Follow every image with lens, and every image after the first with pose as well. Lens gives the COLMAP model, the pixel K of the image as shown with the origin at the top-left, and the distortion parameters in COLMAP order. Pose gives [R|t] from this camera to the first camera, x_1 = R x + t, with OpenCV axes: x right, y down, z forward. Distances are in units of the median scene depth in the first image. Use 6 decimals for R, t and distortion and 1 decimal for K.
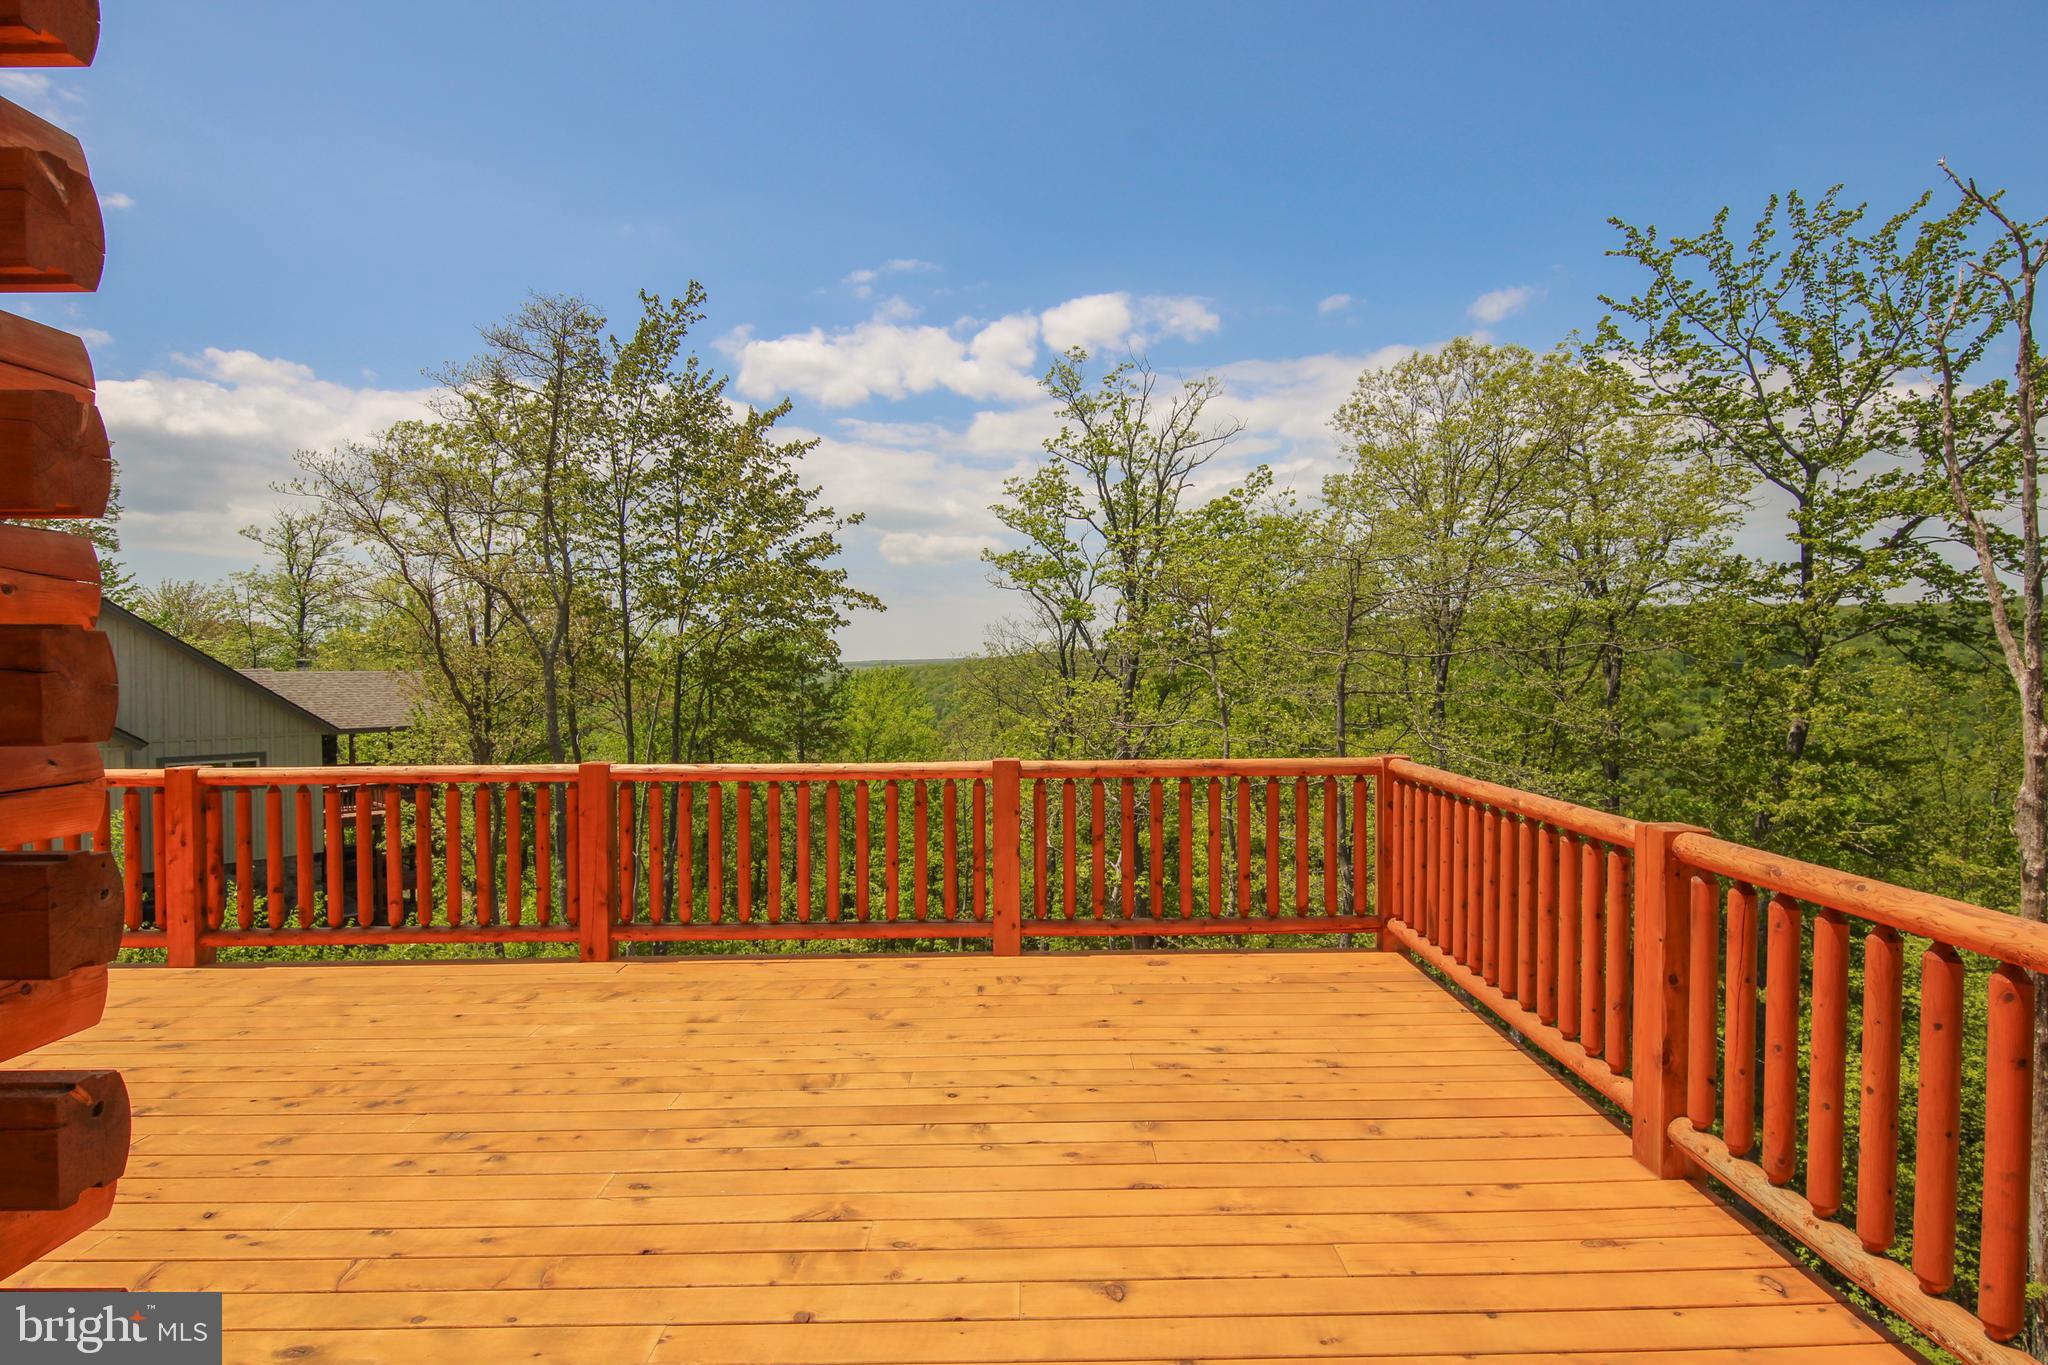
lens RADIAL K [[1041.3, 0, 1057.7], [0, 1041.3, 679.6], [0, 0, 1]] dist [0.013510, -0.008408]
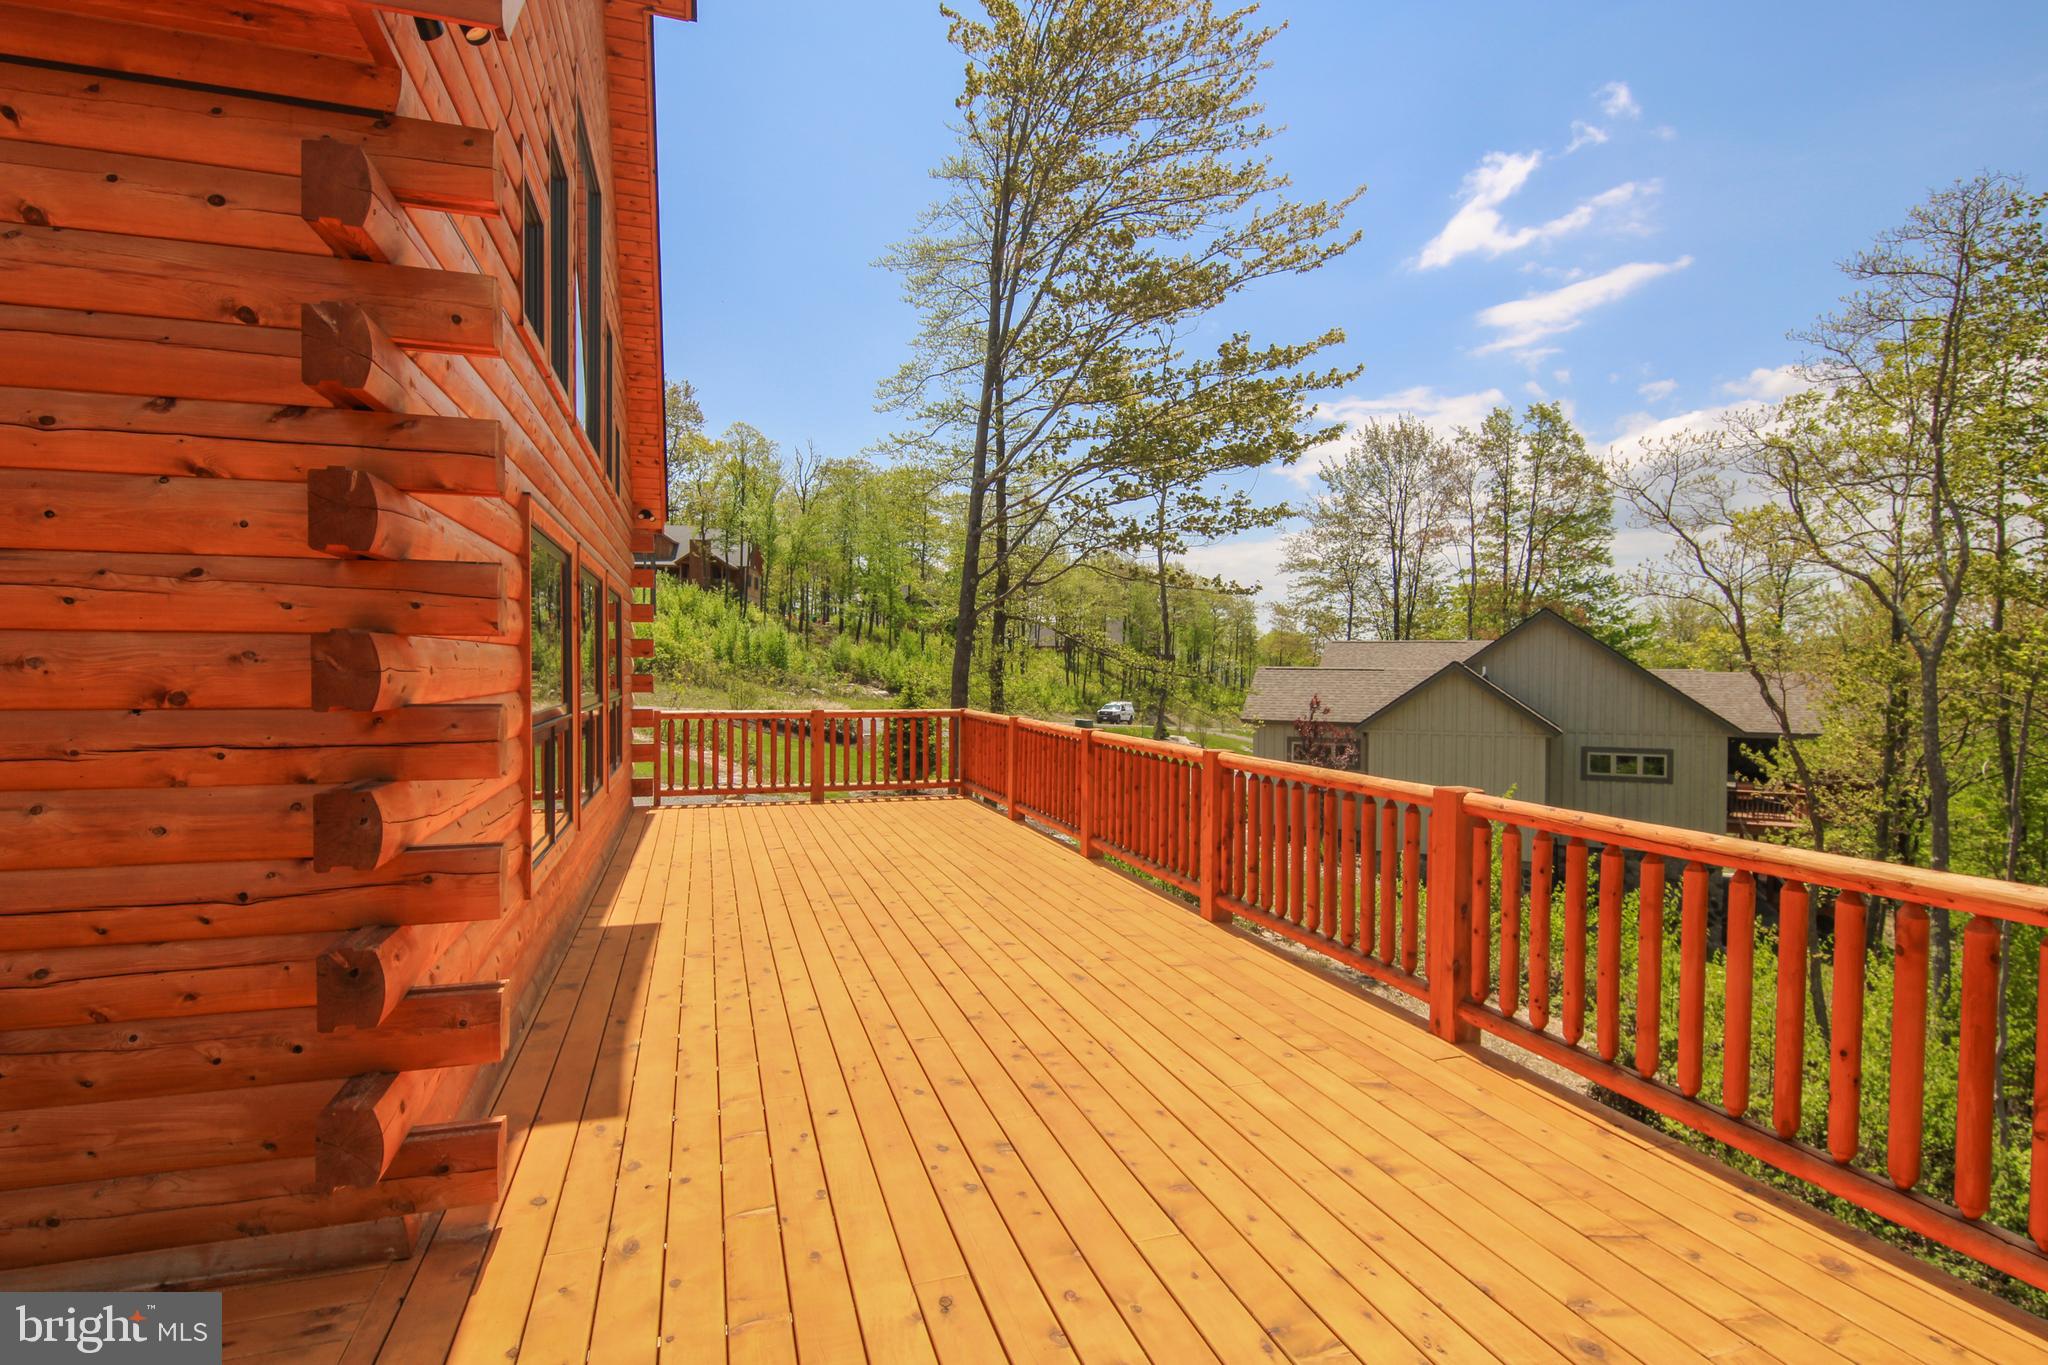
lens RADIAL K [[1041.3, 0, 1039.8], [0, 1041.3, 687.4], [0, 0, 1]] dist [0.013510, -0.008408]
pose [[0.290505, 0.028474, -0.956450, 0.253075], [-0.022219, 0.999488, 0.023007, -0.009684], [0.956615, 0.014568, 0.290989, 0.540972]]
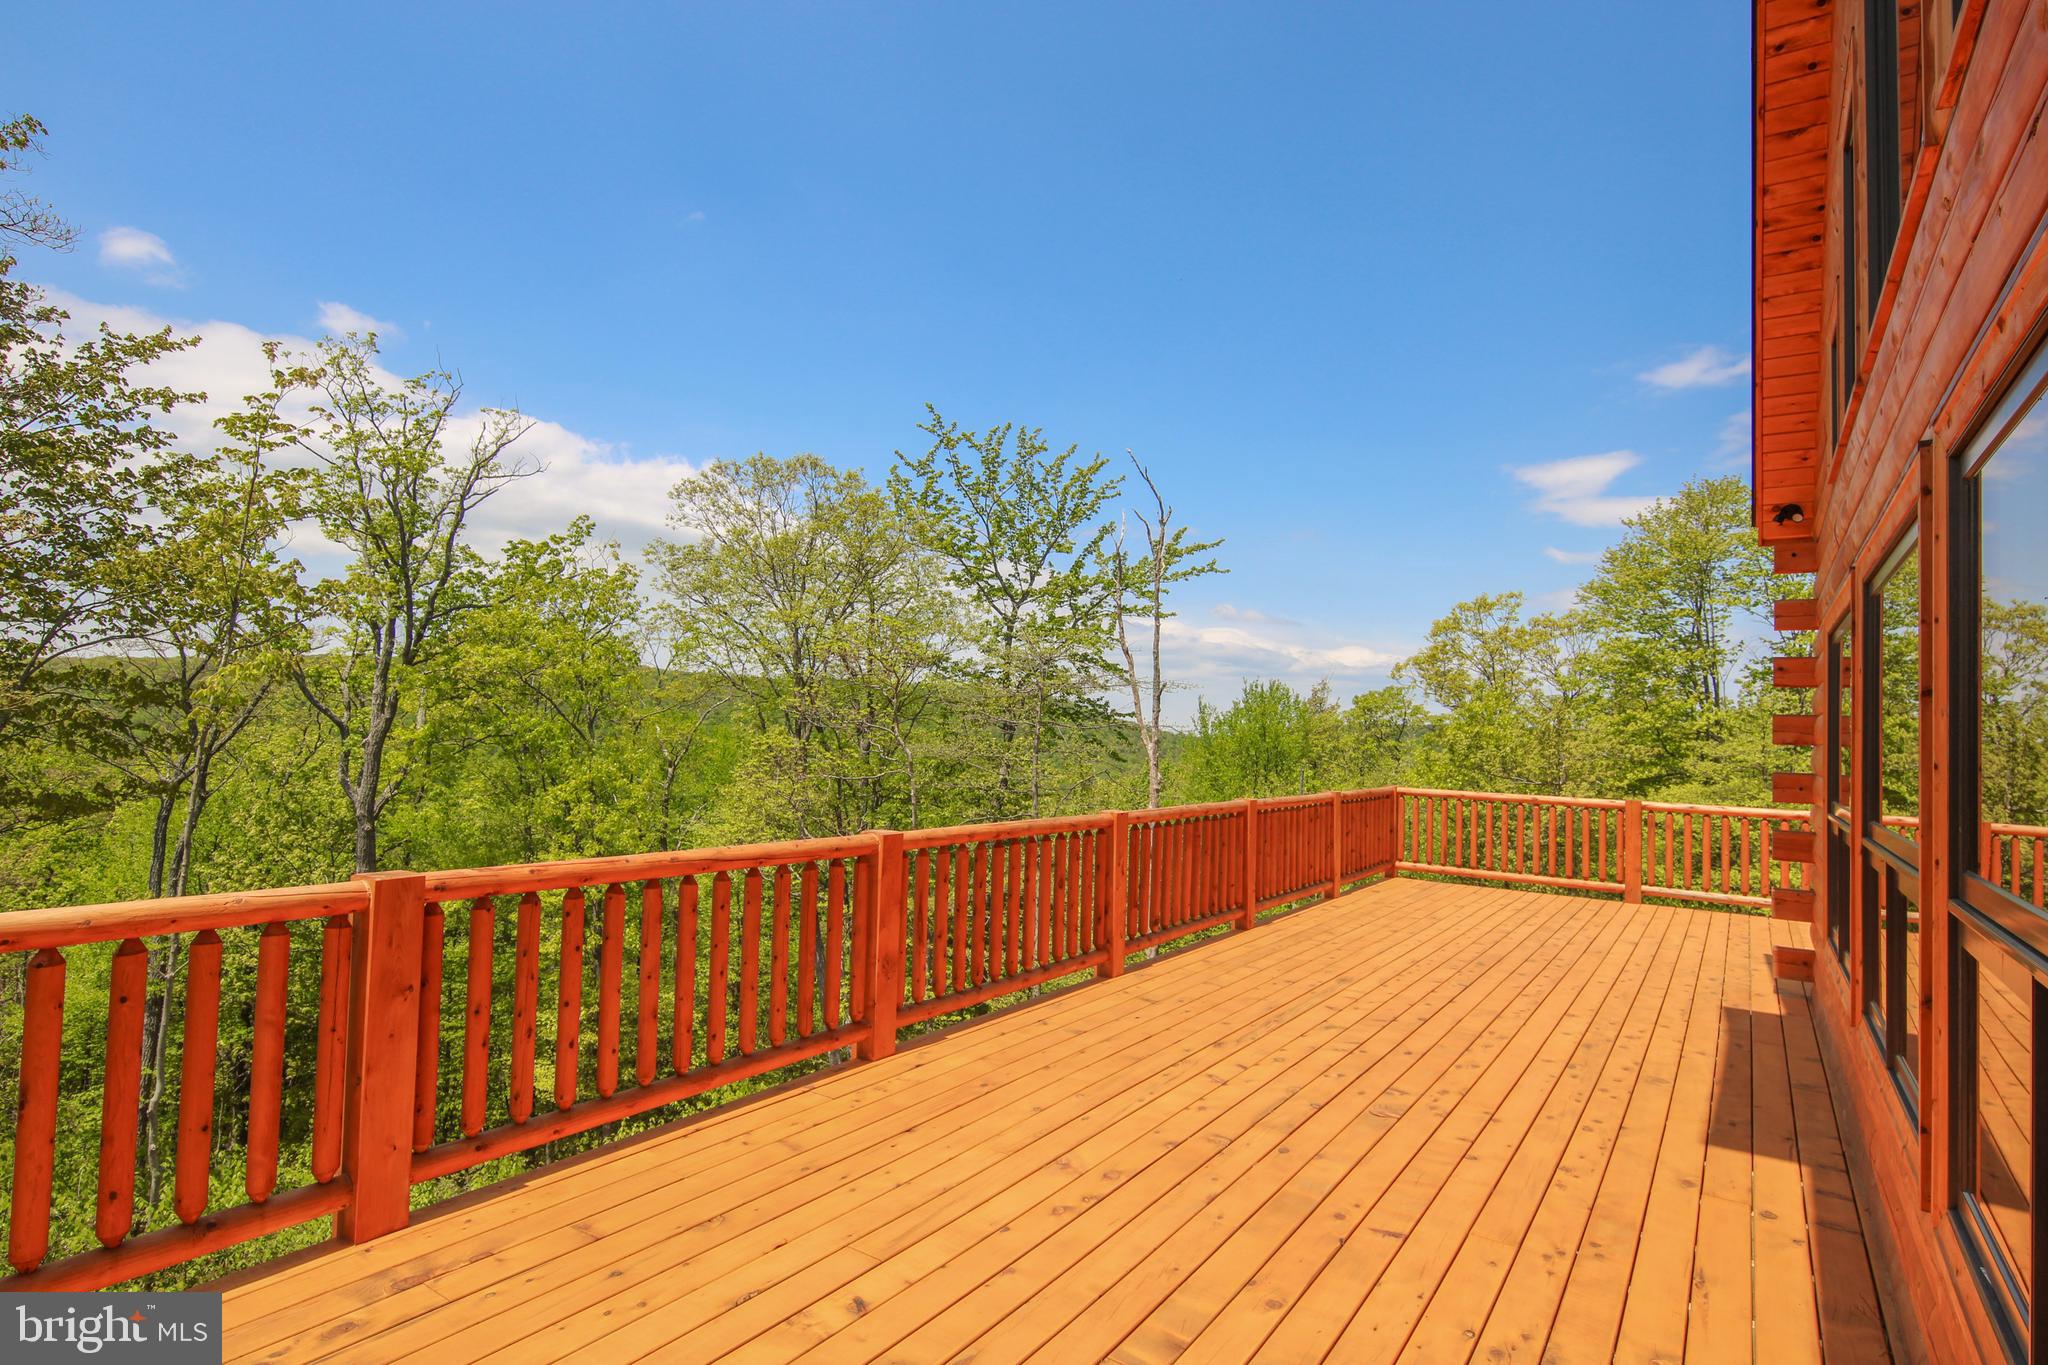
lens RADIAL K [[1041.3, 0, 1036.1], [0, 1041.3, 676.1], [0, 0, 1]] dist [0.013510, -0.008408]
pose [[0.578016, 0.063278, 0.813568, -2.164129], [-0.021281, 0.997819, -0.062490, 0.003267], [-0.815748, 0.018807, 0.578102, 0.415833]]
